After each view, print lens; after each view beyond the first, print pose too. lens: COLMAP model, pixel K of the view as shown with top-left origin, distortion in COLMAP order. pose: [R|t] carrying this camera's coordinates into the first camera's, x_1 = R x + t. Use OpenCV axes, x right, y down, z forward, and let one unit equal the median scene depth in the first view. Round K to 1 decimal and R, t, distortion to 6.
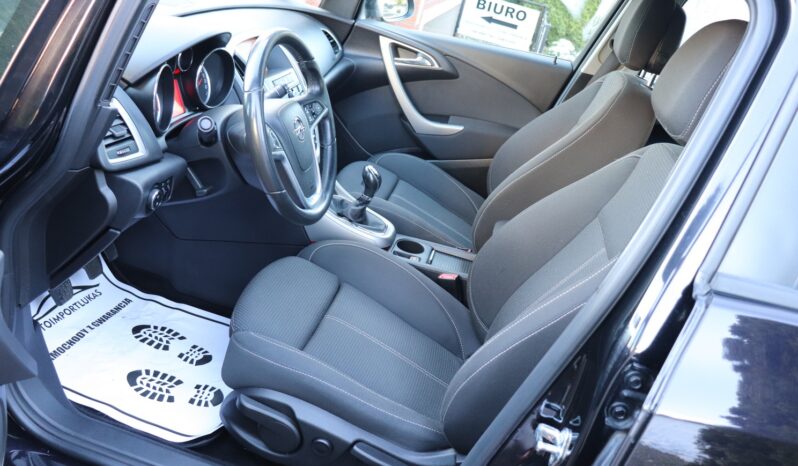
lens RADIAL K [[660.0, 0, 399.9], [0, 660.0, 228.5], [0, 0, 1]] dist [-0.173243, 0.131432]
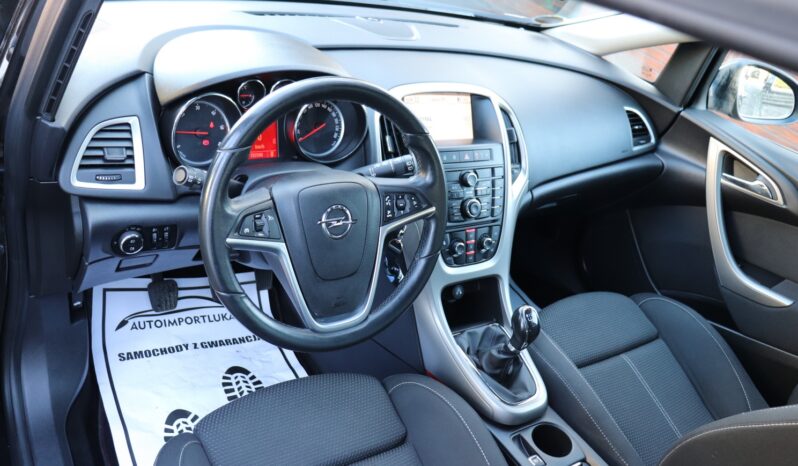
lens RADIAL K [[660.0, 0, 396.4], [0, 660.0, 225.9], [0, 0, 1]] dist [-0.173243, 0.131432]
pose [[0.710104, 0.312557, -0.630921, 0.192520], [-0.364787, 0.929746, 0.050026, -0.116269], [0.602232, 0.194627, 0.774233, 0.276657]]
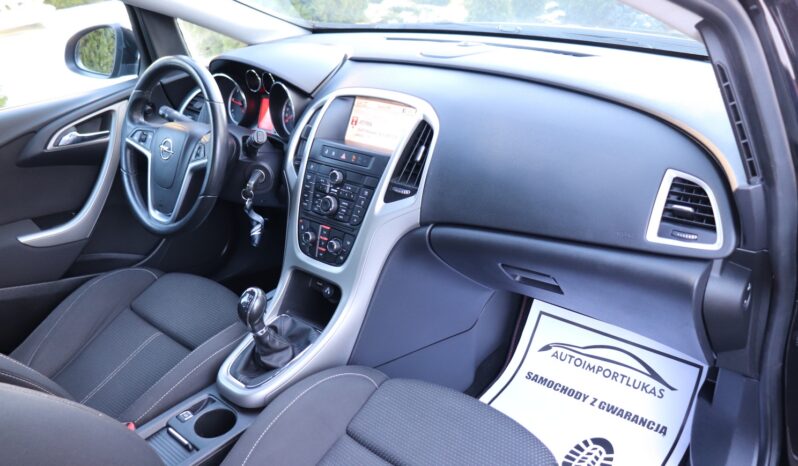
lens RADIAL K [[660.0, 0, 407.9], [0, 660.0, 228.4], [0, 0, 1]] dist [-0.173243, 0.131432]
pose [[-0.484524, 0.231123, -0.843694, 0.324161], [-0.394990, 0.802747, 0.446744, -0.381163], [0.780525, 0.549709, -0.297659, 0.958731]]
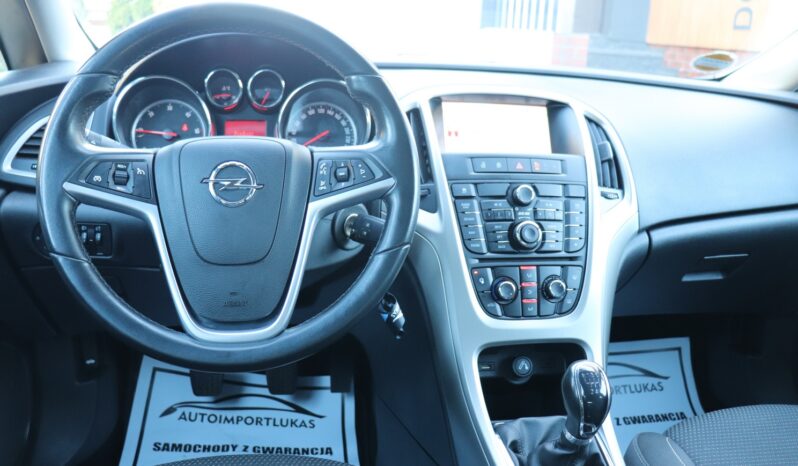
lens RADIAL K [[660.0, 0, 395.7], [0, 660.0, 229.6], [0, 0, 1]] dist [-0.173243, 0.131432]
pose [[0.369859, 0.068825, -0.926535, 0.209538], [-0.370732, 0.925352, -0.079254, -0.070251], [0.851917, 0.372809, 0.367766, 0.528898]]
